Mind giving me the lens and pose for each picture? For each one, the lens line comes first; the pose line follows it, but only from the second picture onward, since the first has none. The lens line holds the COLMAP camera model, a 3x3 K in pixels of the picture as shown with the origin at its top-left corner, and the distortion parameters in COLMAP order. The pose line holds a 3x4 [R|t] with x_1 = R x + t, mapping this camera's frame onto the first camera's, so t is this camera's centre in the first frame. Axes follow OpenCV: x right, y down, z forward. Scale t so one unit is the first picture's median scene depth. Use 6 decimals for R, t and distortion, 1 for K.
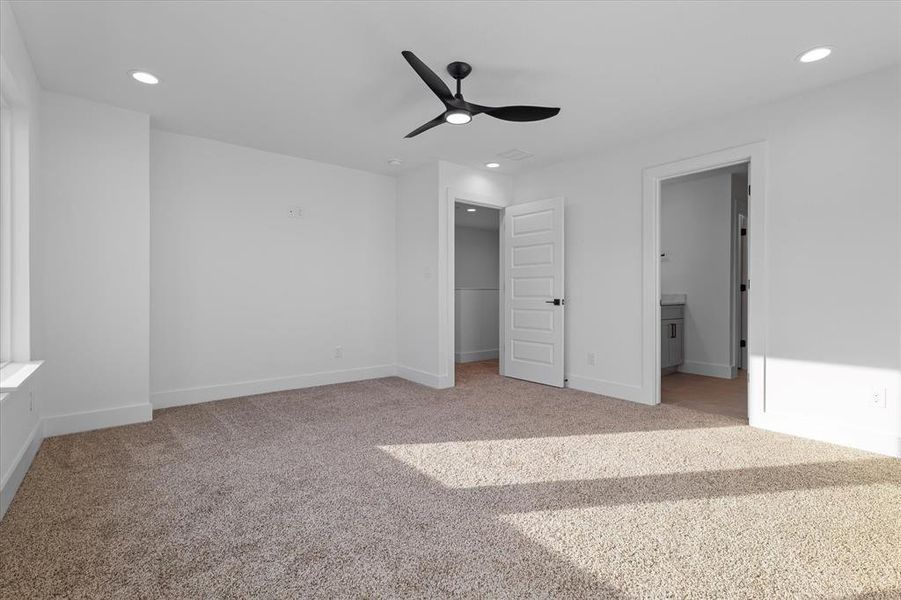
lens RADIAL K [[416.9, 0, 452.1], [0, 416.9, 297.3], [0, 0, 1]] dist [-0.002276, 0.000231]
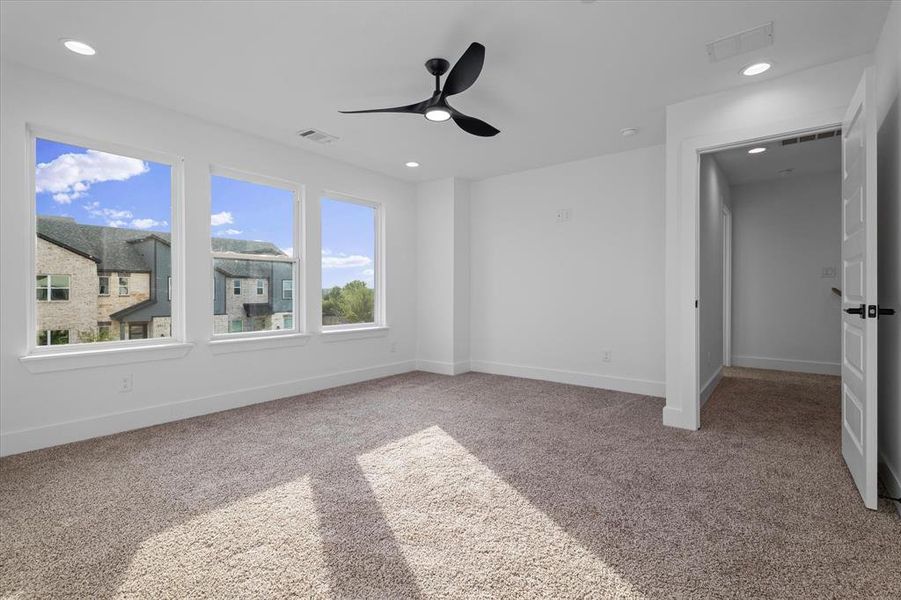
lens RADIAL K [[416.9, 0, 451.5], [0, 416.9, 296.2], [0, 0, 1]] dist [-0.002276, 0.000231]
pose [[0.228632, 0.007295, -0.973486, 1.041417], [-0.004260, 0.999970, 0.006493, -0.008897], [0.973504, 0.002663, 0.228656, 0.849175]]
